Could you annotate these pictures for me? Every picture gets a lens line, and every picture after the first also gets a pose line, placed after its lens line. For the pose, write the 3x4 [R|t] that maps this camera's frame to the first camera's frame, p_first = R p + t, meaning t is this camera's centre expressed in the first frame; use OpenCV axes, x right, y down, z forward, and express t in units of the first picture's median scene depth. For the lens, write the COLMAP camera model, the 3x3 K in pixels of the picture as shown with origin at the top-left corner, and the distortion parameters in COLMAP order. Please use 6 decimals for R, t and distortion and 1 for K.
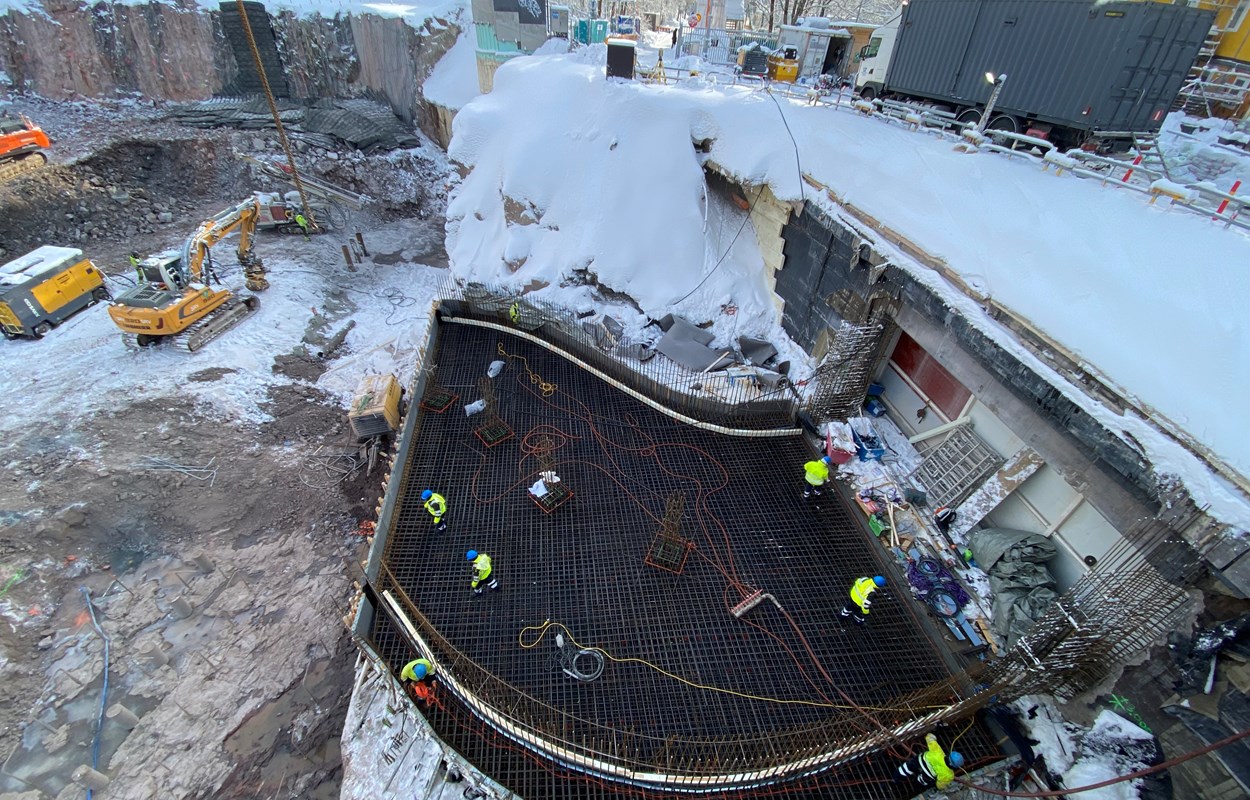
lens RADIAL K [[499.7, 0, 625.0], [0, 499.7, 400.0], [0, 0, 1]] dist [-0.013035, -0.009107]
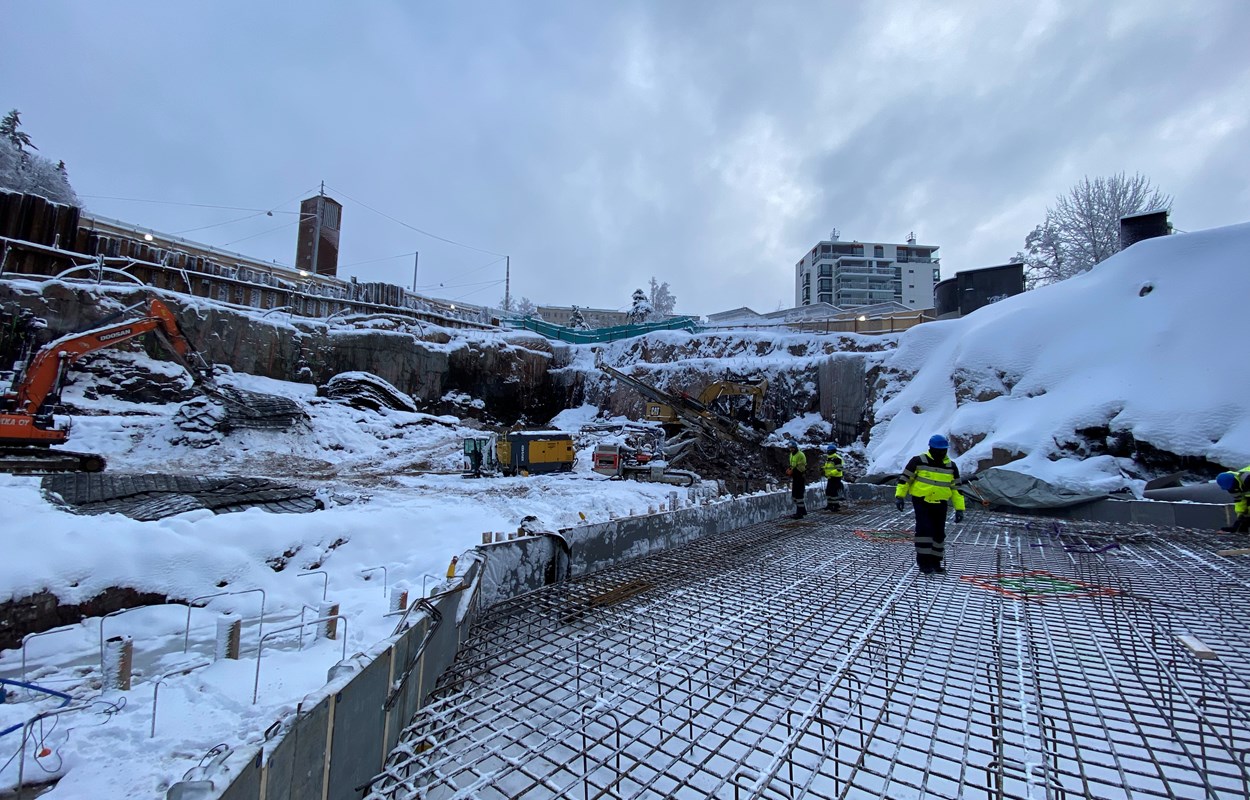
lens RADIAL K [[495.7, 0, 626.6], [0, 495.7, 402.6], [0, 0, 1]] dist [0.000774, -0.013530]
pose [[0.706499, -0.072140, -0.704028, -0.067925], [-0.453865, 0.717100, -0.528937, 0.287404], [0.543016, 0.693226, 0.473889, 0.399176]]
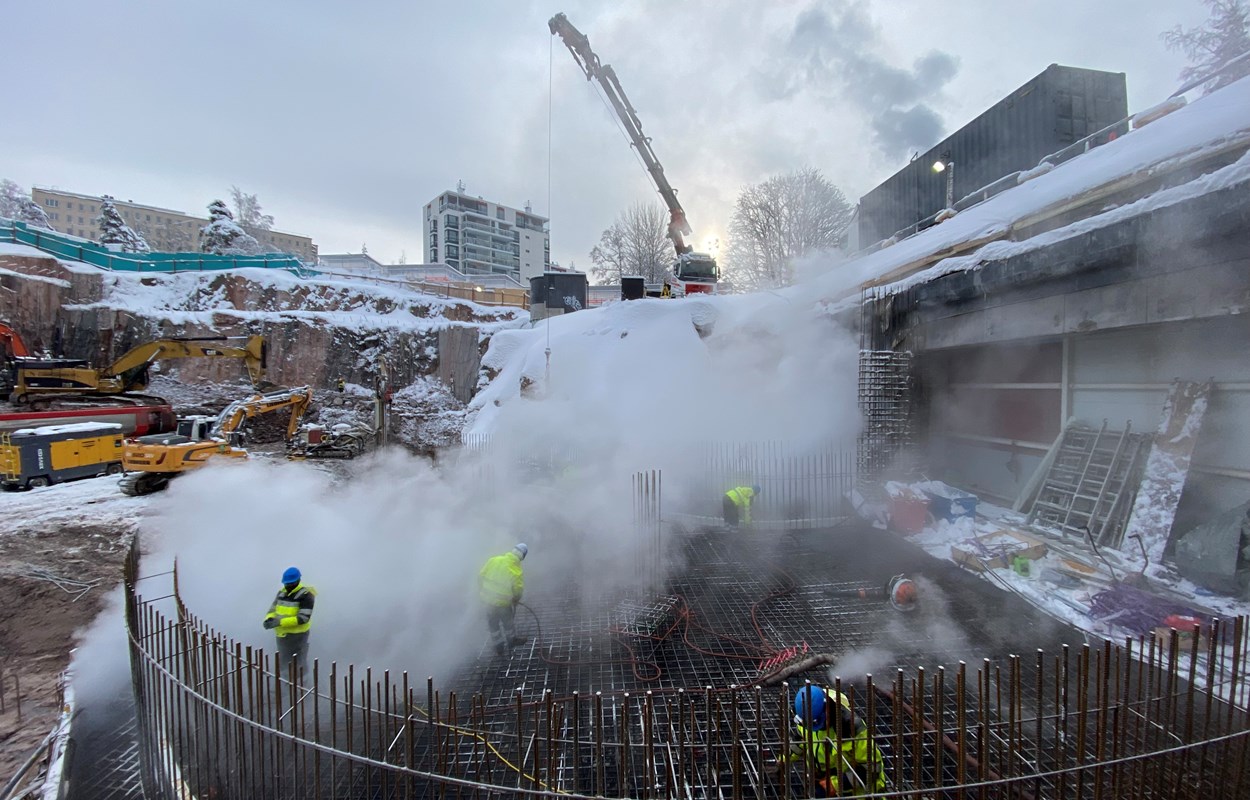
lens RADIAL K [[495.7, 0, 626.6], [0, 495.7, 402.6], [0, 0, 1]] dist [0.000774, -0.013530]
pose [[0.995775, -0.031878, -0.086115, 0.071236], [-0.027195, 0.793357, -0.608150, 0.280001], [0.087706, 0.607922, 0.789138, 0.226950]]
